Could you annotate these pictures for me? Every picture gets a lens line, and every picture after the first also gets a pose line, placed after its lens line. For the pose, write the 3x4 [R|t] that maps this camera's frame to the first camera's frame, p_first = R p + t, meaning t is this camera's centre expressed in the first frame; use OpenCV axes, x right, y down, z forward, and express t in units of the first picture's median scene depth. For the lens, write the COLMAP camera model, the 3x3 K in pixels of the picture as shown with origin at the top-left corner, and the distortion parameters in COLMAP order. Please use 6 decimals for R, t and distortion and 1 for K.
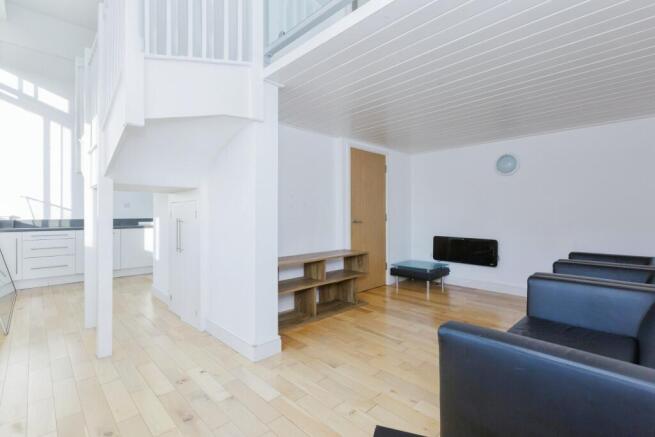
lens RADIAL K [[298.9, 0, 328.0], [0, 298.9, 213.5], [0, 0, 1]] dist [0.010509, 0.001307]
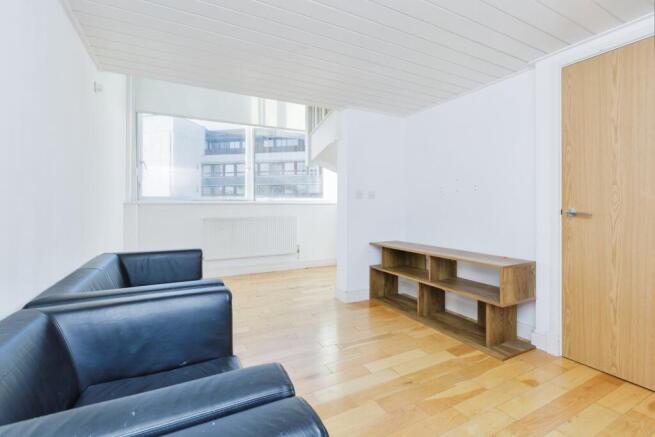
lens RADIAL K [[298.9, 0, 329.2], [0, 298.9, 203.0], [0, 0, 1]] dist [0.010509, 0.001307]
pose [[-0.286140, -0.005258, -0.958173, 0.945542], [0.005084, 0.999963, -0.007006, 0.014406], [0.958174, -0.006876, -0.286102, 1.061369]]
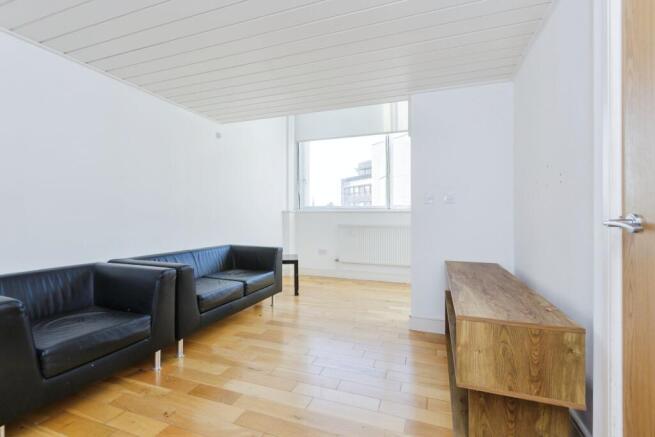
lens RADIAL K [[298.9, 0, 328.3], [0, 298.9, 218.8], [0, 0, 1]] dist [0.010509, 0.001307]
pose [[-0.900487, 0.005057, -0.434853, 0.491760], [0.001431, 0.999961, 0.008666, 0.028006], [0.434880, 0.007182, -0.900460, 1.525408]]
